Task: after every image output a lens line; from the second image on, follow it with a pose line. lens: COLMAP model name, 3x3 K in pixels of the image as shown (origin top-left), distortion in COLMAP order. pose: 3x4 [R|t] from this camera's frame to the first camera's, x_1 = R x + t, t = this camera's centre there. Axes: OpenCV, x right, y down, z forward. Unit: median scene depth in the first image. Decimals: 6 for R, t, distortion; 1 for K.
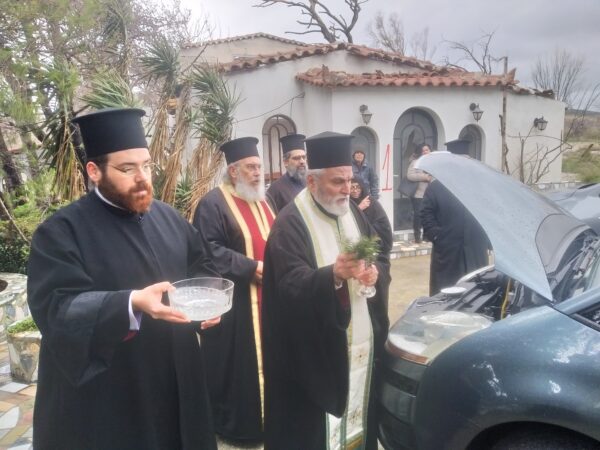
lens RADIAL K [[457.8, 0, 308.4], [0, 457.8, 228.0], [0, 0, 1]] dist [0.051309, -0.106561]
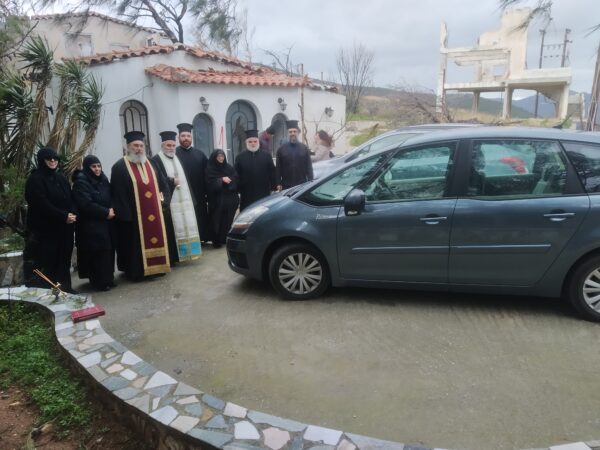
lens RADIAL K [[457.8, 0, 308.4], [0, 457.8, 228.0], [0, 0, 1]] dist [0.051309, -0.106561]
pose [[0.934949, -0.060197, 0.349638, -0.074803], [0.039835, 0.997080, 0.065146, 0.037890], [-0.352538, -0.046981, 0.934617, -0.349394]]
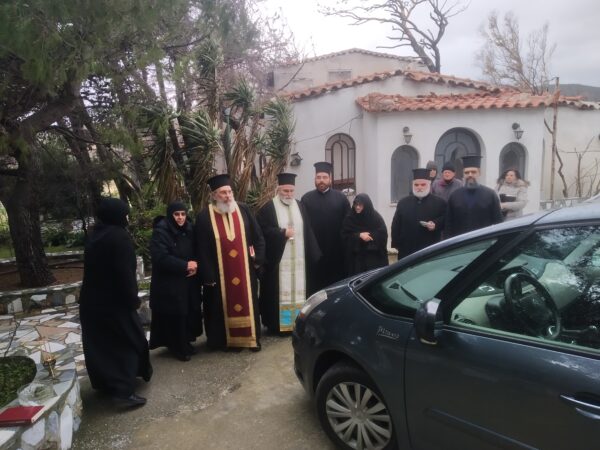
lens RADIAL K [[457.8, 0, 308.4], [0, 457.8, 228.0], [0, 0, 1]] dist [0.051309, -0.106561]
pose [[0.968193, 0.047898, -0.245575, 0.154106], [-0.047153, 0.998848, 0.008917, -0.010495], [0.245720, 0.002946, 0.969336, -0.156412]]
